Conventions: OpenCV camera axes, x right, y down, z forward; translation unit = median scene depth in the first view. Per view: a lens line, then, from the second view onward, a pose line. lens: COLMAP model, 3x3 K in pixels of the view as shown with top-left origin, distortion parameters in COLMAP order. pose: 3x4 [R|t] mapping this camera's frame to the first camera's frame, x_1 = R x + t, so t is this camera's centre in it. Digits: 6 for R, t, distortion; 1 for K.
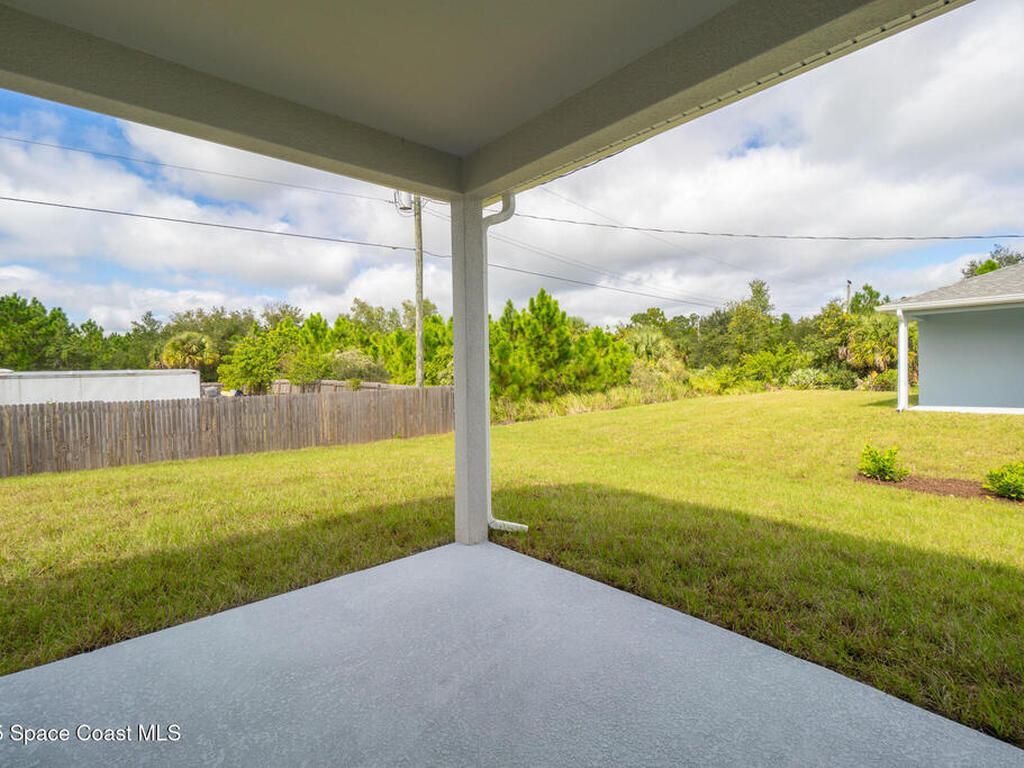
lens RADIAL K [[491.3, 0, 512.0], [0, 491.3, 384.0], [0, 0, 1]] dist [0.002753, 0.000792]
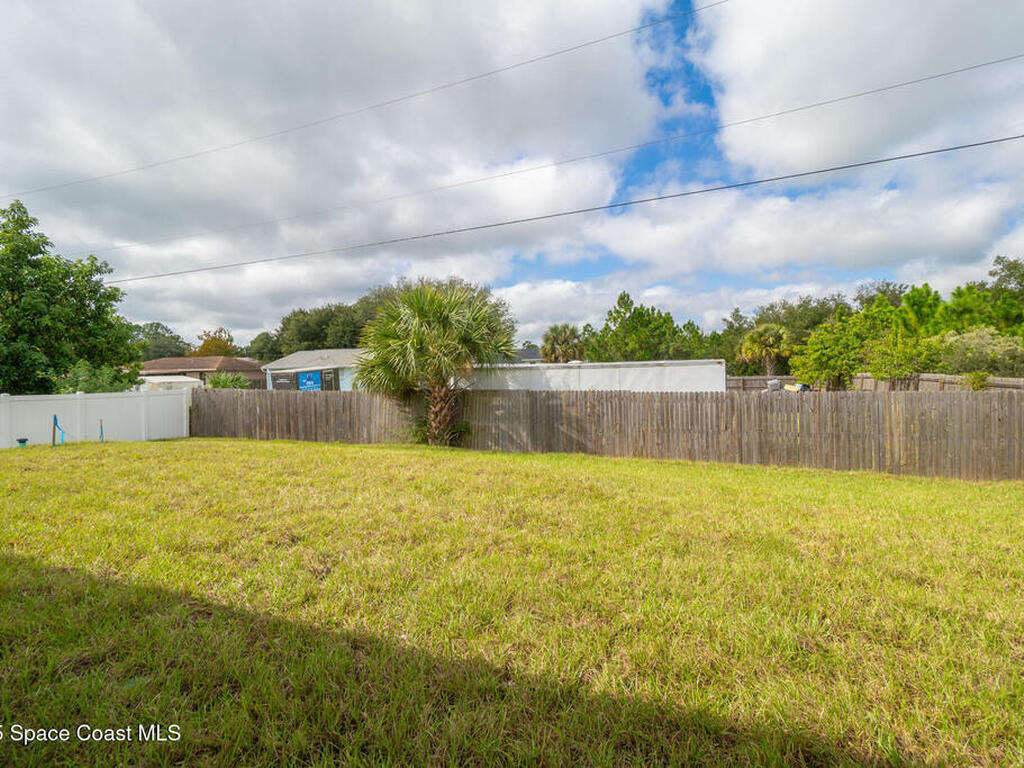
lens RADIAL K [[489.8, 0, 505.2], [0, 489.8, 366.2], [0, 0, 1]] dist [0.000874, 0.000289]
pose [[0.445755, -0.003585, -0.895148, -0.013372], [-0.017081, 0.999776, -0.012510, 0.000531], [0.894992, 0.020867, 0.445594, 0.121475]]
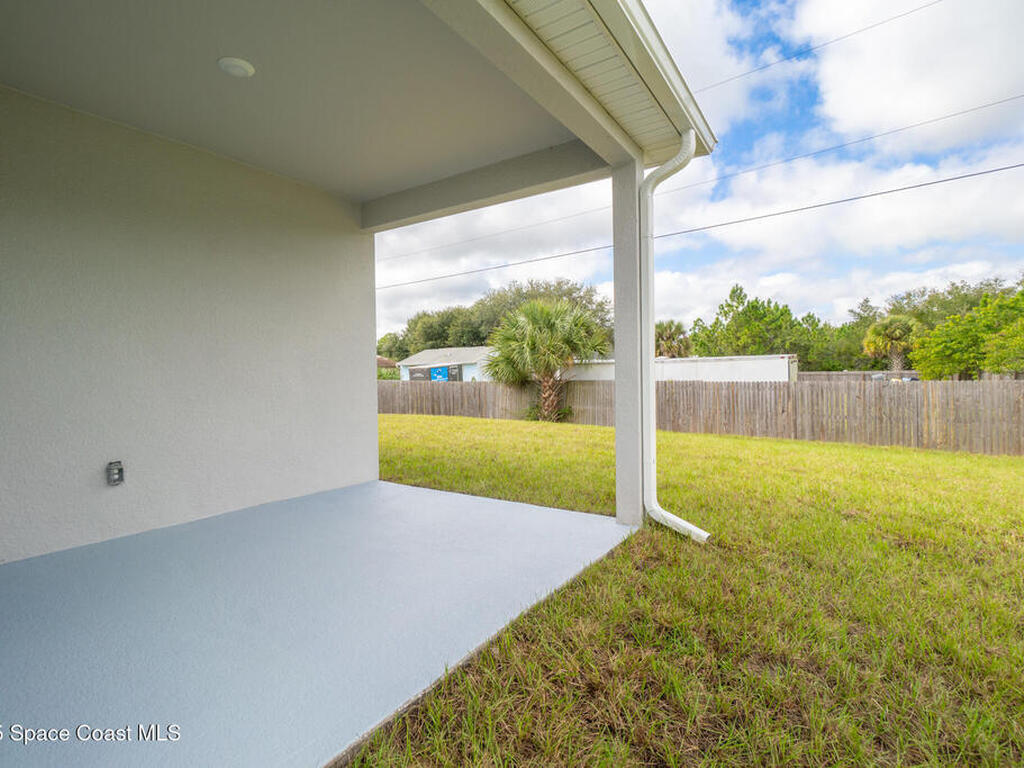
lens RADIAL K [[511.8, 0, 512.0], [0, 511.8, 384.0], [0, 0, 1]] dist [-0.002432, -0.000326]
pose [[0.256307, 0.035084, -0.965959, 0.119195], [-0.014120, 0.999370, 0.032551, 0.002989], [0.966492, 0.005297, 0.256641, 0.075689]]
